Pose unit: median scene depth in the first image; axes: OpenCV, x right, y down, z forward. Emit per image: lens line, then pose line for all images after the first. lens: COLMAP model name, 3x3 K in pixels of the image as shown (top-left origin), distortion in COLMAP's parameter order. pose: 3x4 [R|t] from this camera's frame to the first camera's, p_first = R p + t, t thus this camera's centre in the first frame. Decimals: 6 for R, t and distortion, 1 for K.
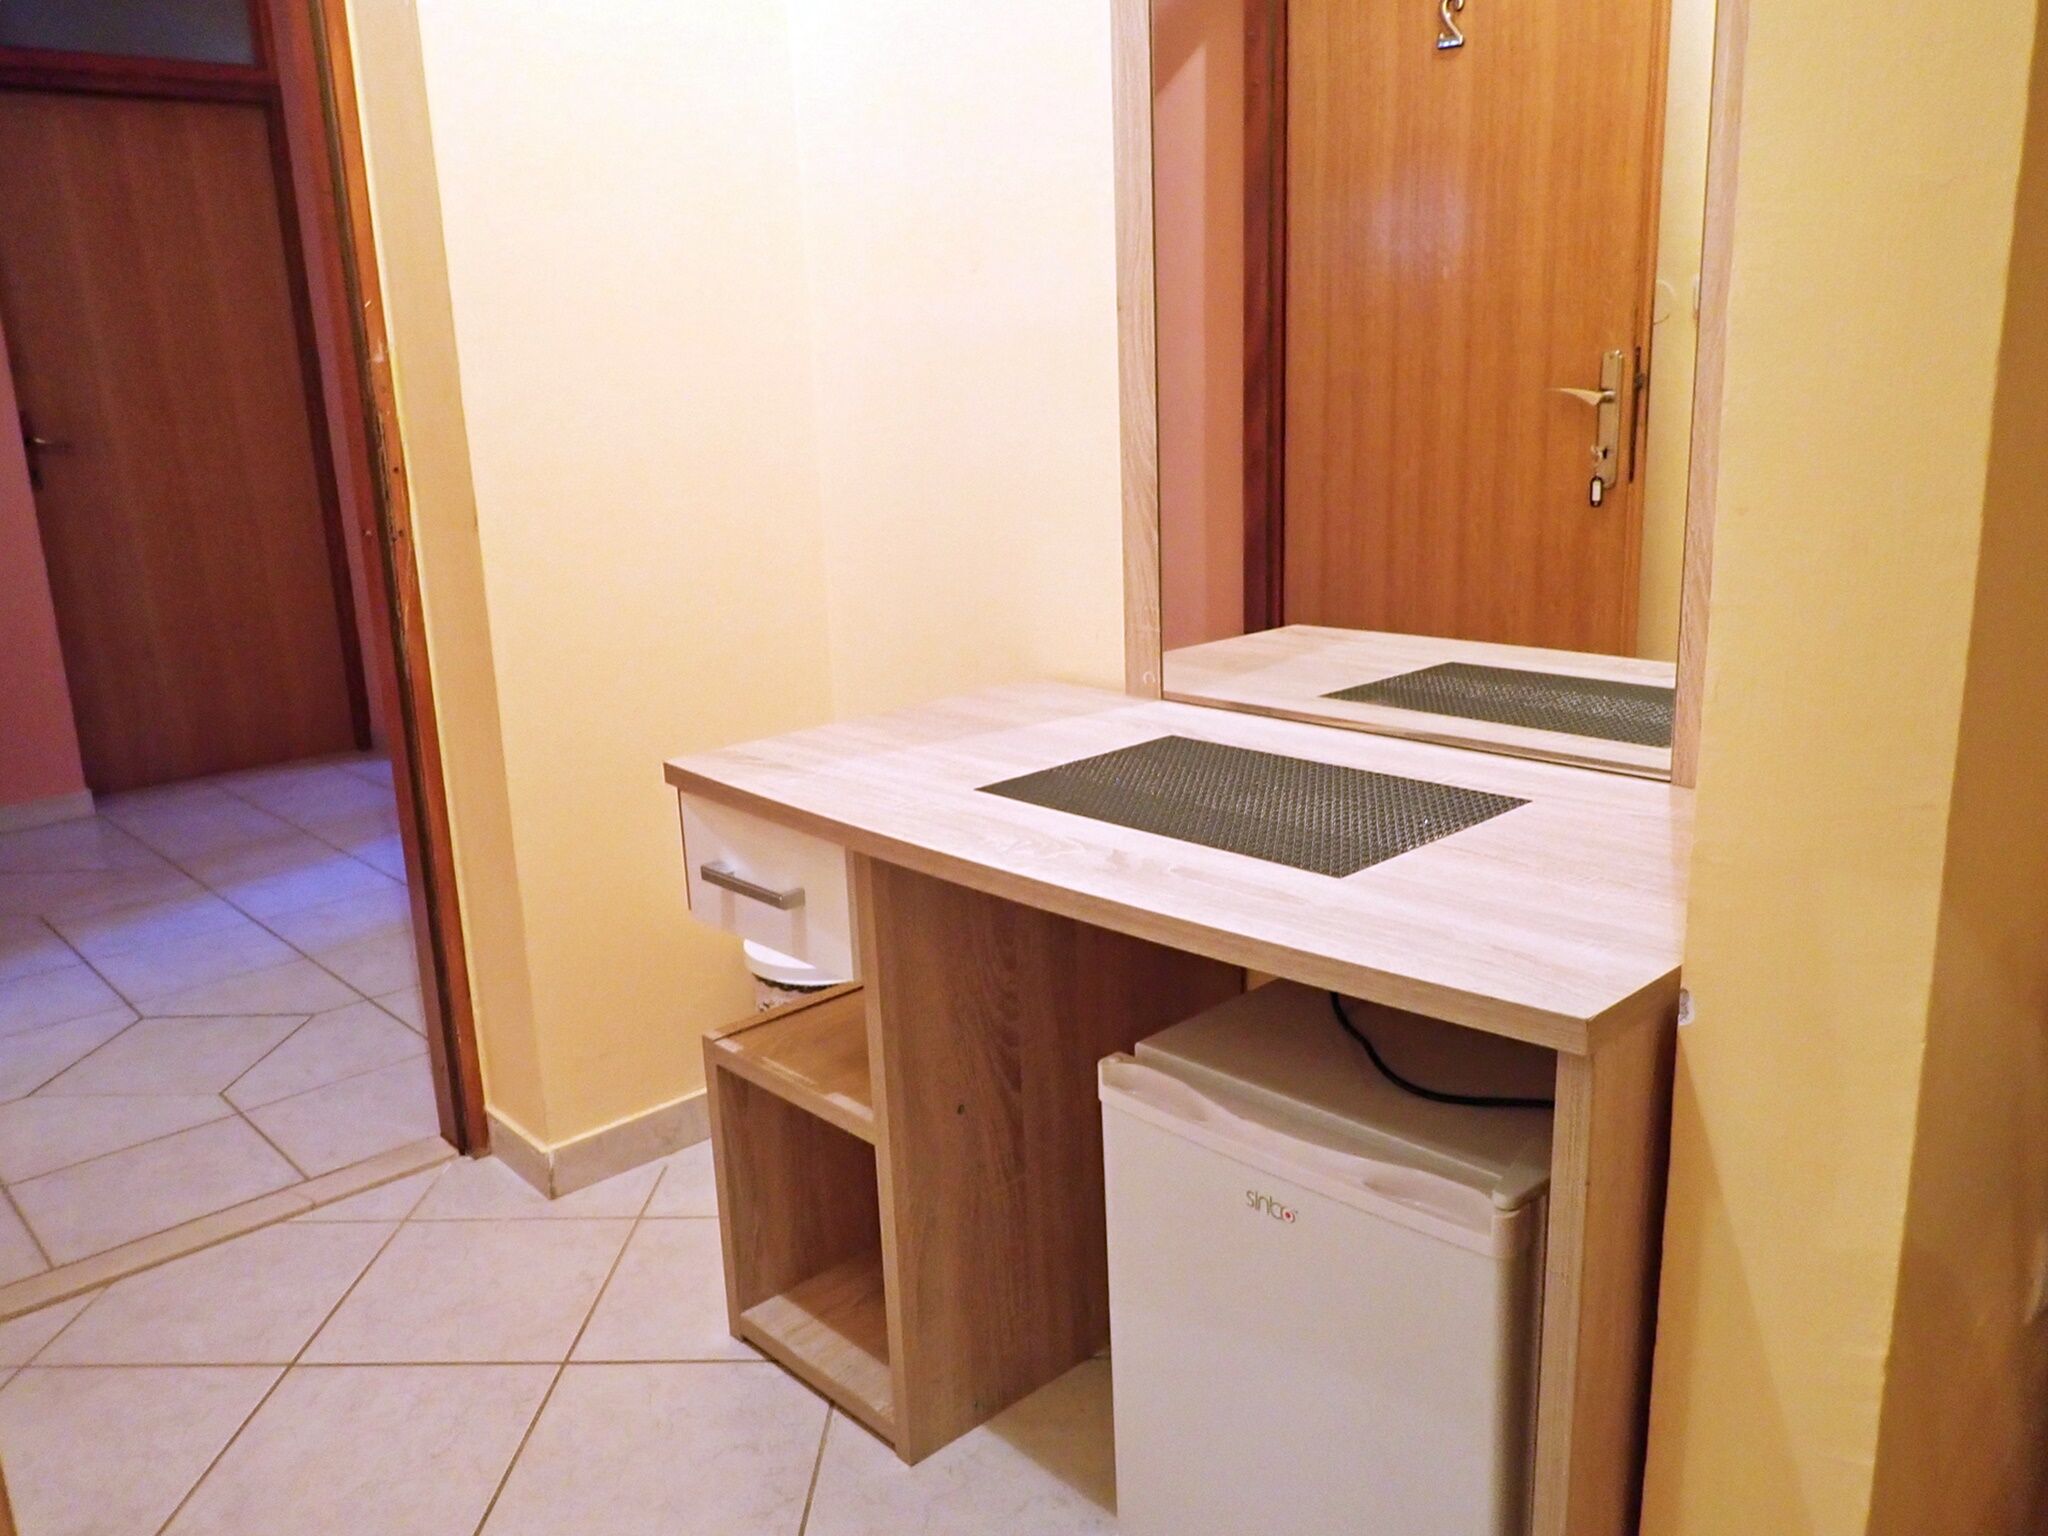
lens RADIAL K [[1506.4, 0, 1028.5], [0, 1506.4, 757.9], [0, 0, 1]] dist [0.001549, -0.013087]
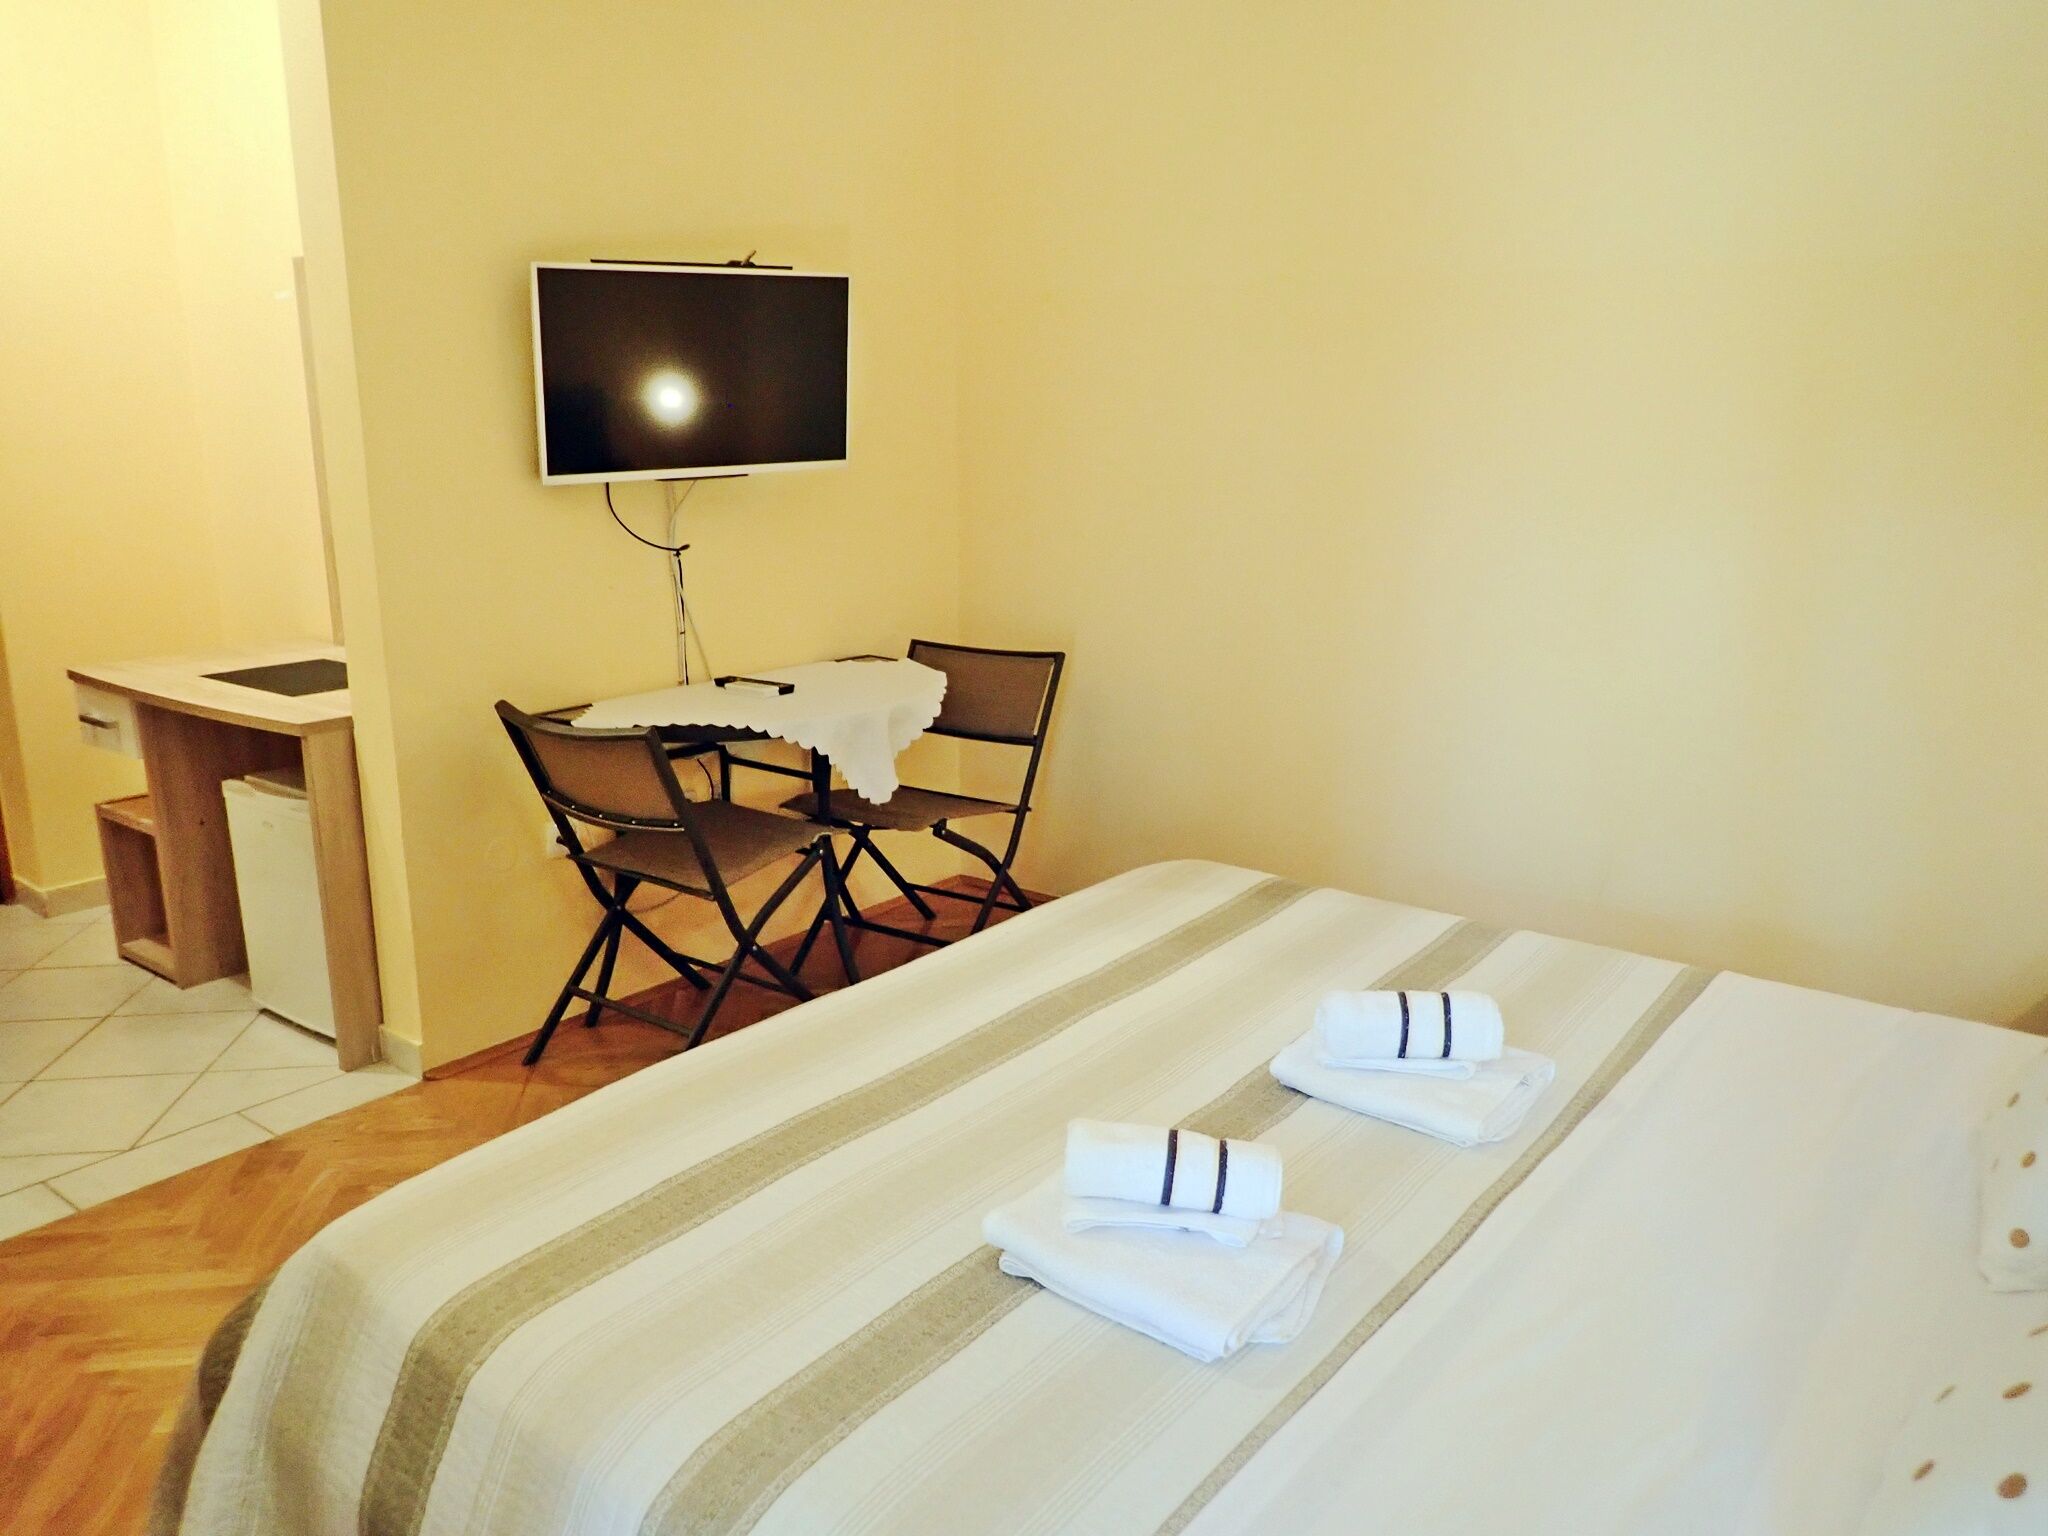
lens RADIAL K [[1506.4, 0, 1018.1], [0, 1506.4, 773.0], [0, 0, 1]] dist [0.001549, -0.013087]
pose [[0.991579, -0.007139, 0.129305, 0.831797], [0.007707, 0.999963, -0.003892, 0.172973], [-0.129272, 0.004855, 0.991597, -1.301940]]
